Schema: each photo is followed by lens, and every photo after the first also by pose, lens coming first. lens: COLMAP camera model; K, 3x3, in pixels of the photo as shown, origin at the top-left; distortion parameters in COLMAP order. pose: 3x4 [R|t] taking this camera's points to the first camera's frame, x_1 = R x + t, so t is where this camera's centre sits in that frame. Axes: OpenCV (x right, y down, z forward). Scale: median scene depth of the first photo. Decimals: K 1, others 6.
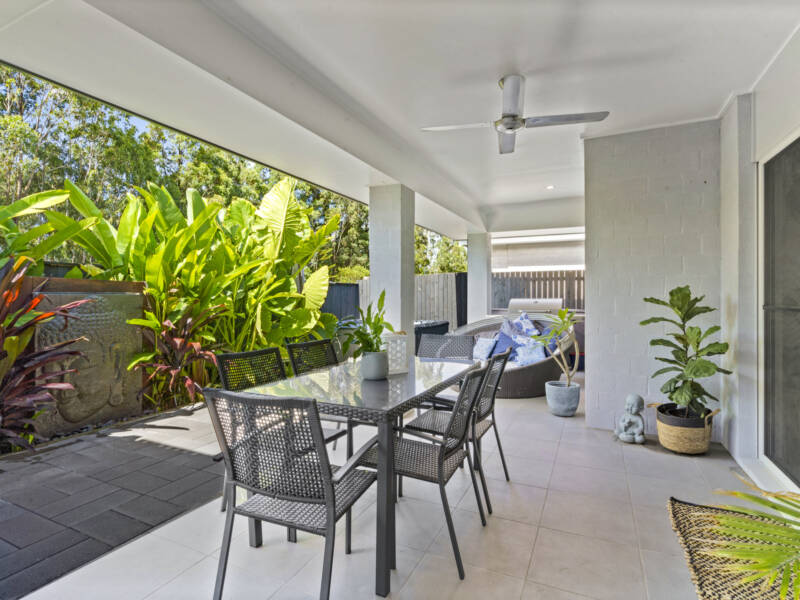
lens RADIAL K [[415.4, 0, 385.3], [0, 415.4, 296.9], [0, 0, 1]] dist [0.000678, 0.000099]
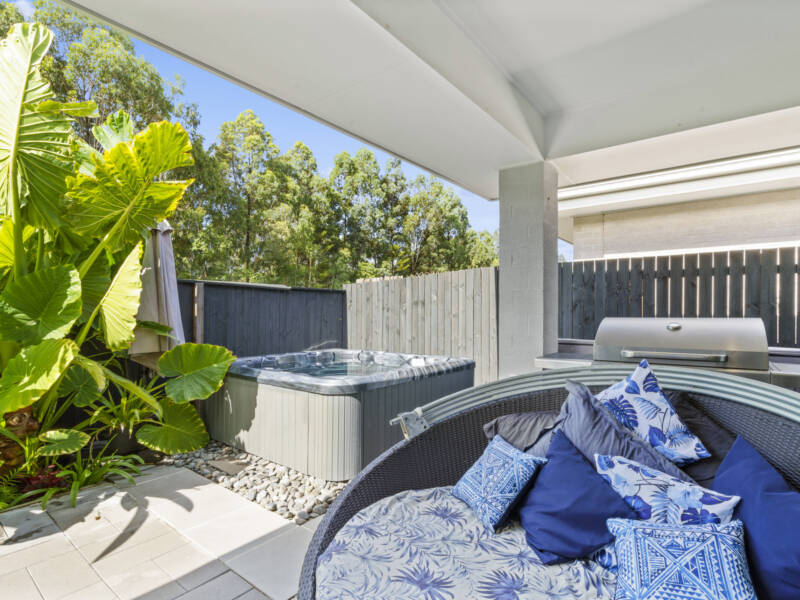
lens RADIAL K [[415.5, 0, 397.7], [0, 415.5, 303.1], [0, 0, 1]] dist [-0.000914, -0.000285]
pose [[0.979937, 0.000425, -0.199307, 0.042482], [-0.004189, 0.999821, -0.018466, -0.000380], [0.199263, 0.018931, 0.979763, 0.128577]]
